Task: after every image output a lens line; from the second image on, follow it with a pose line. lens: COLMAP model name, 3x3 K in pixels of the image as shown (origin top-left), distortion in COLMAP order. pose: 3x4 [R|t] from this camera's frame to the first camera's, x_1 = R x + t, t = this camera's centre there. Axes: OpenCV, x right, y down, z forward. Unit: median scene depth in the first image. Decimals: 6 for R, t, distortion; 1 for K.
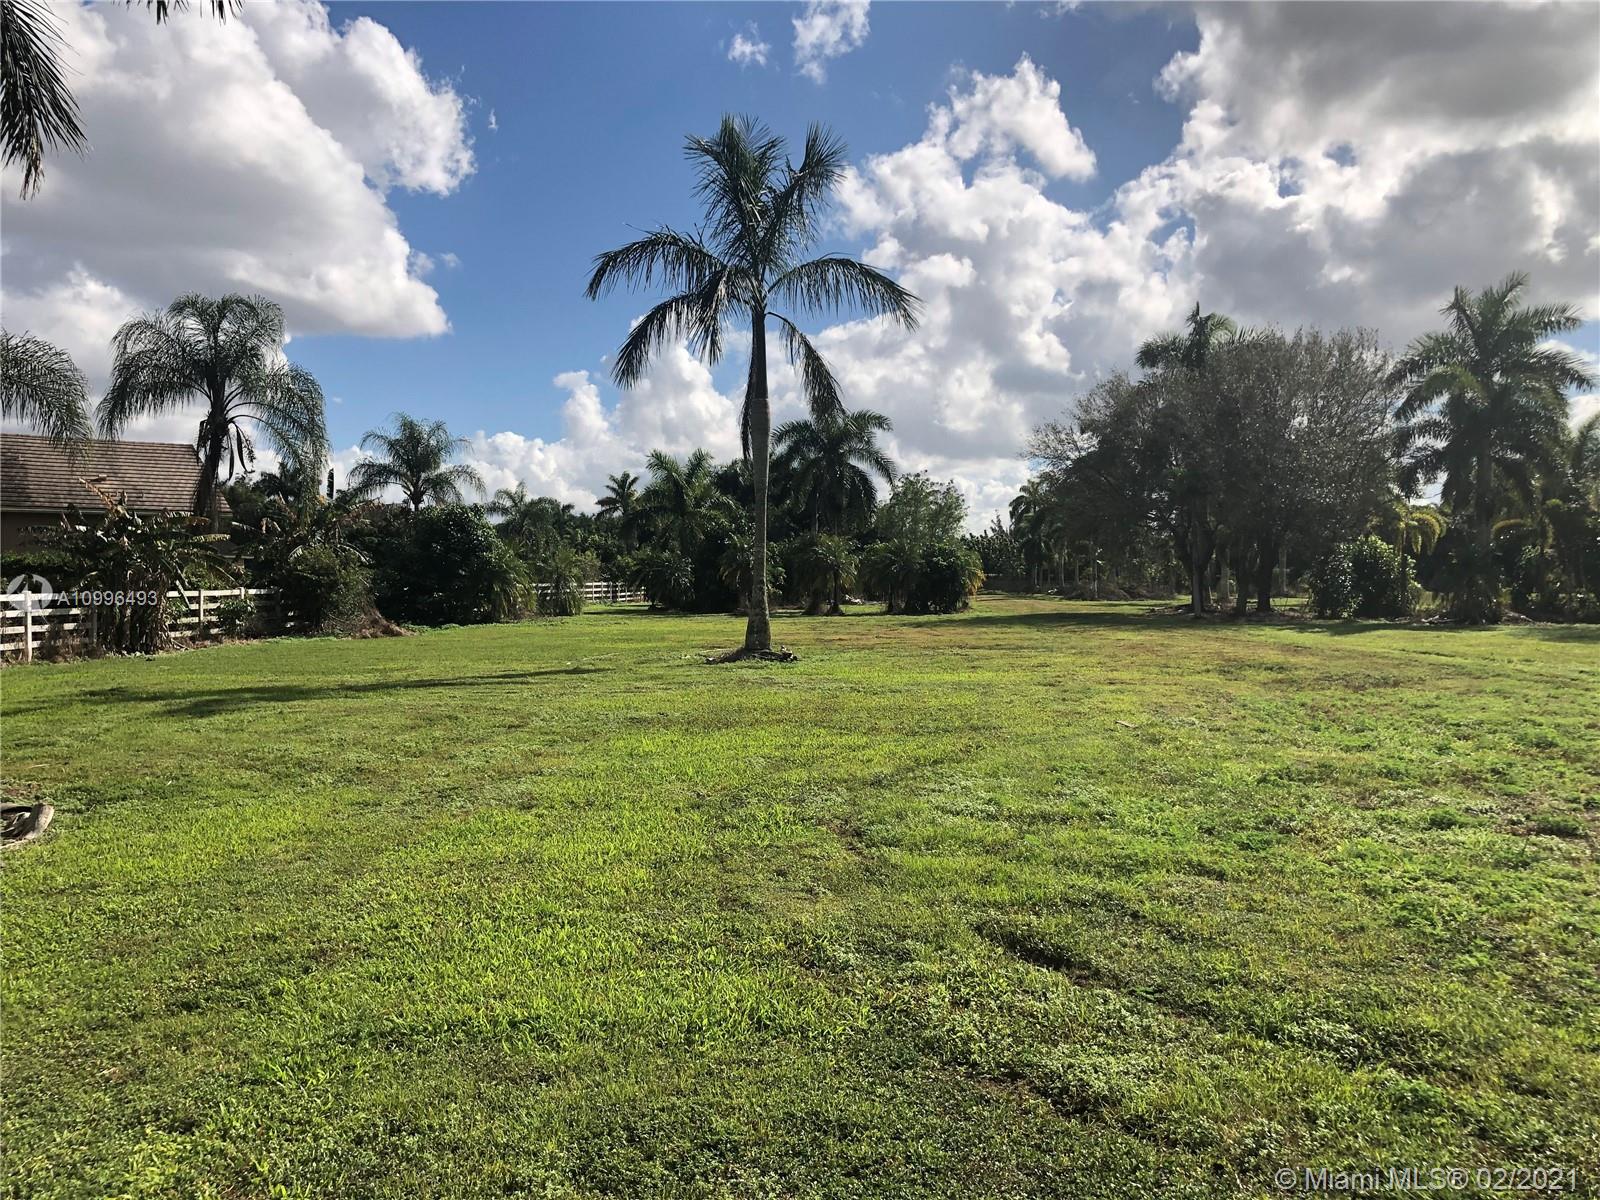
lens RADIAL K [[1303.2, 0, 825.6], [0, 1303.2, 593.0], [0, 0, 1]] dist [0.059887, -0.055633]
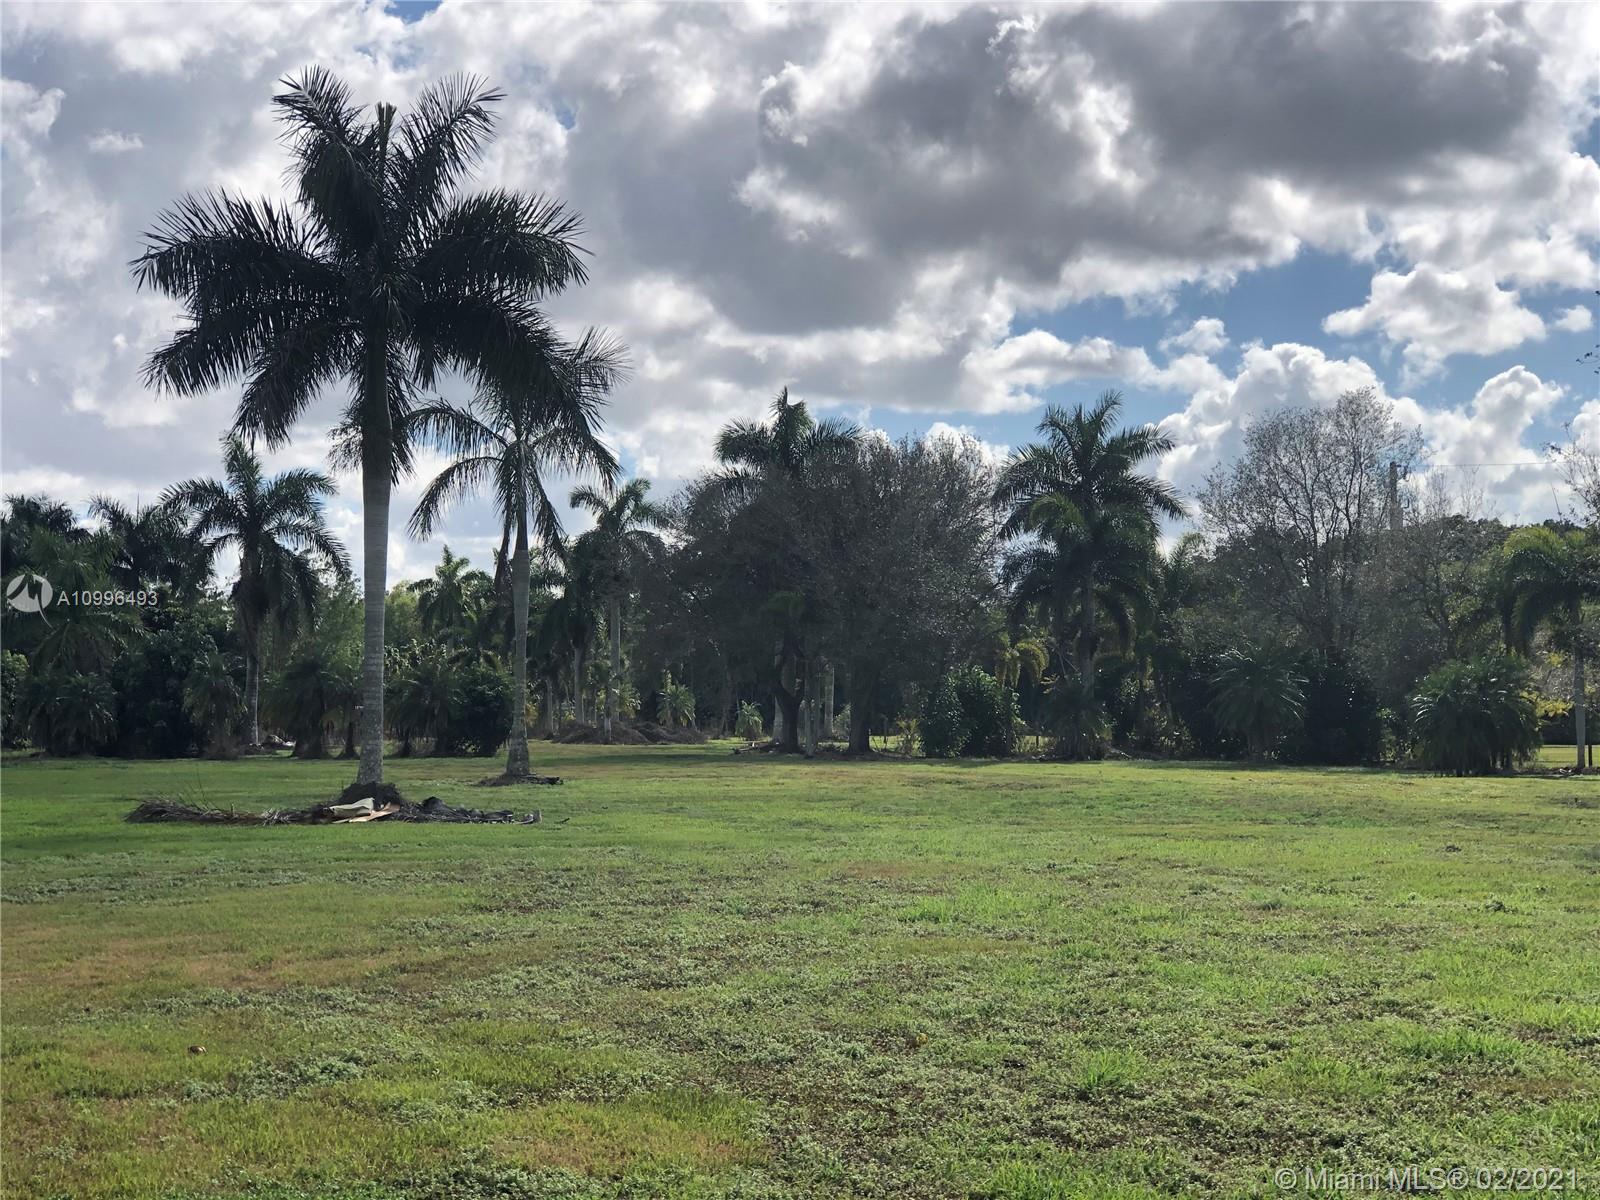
lens RADIAL K [[2623.4, 0, 813.0], [0, 2623.4, 611.8], [0, 0, 1]] dist [0.062785, 0.000000]
pose [[0.932467, 0.018103, 0.360801, -1.153123], [-0.000692, 0.998831, -0.048329, 0.022124], [-0.361254, 0.044815, 0.931390, -2.173526]]
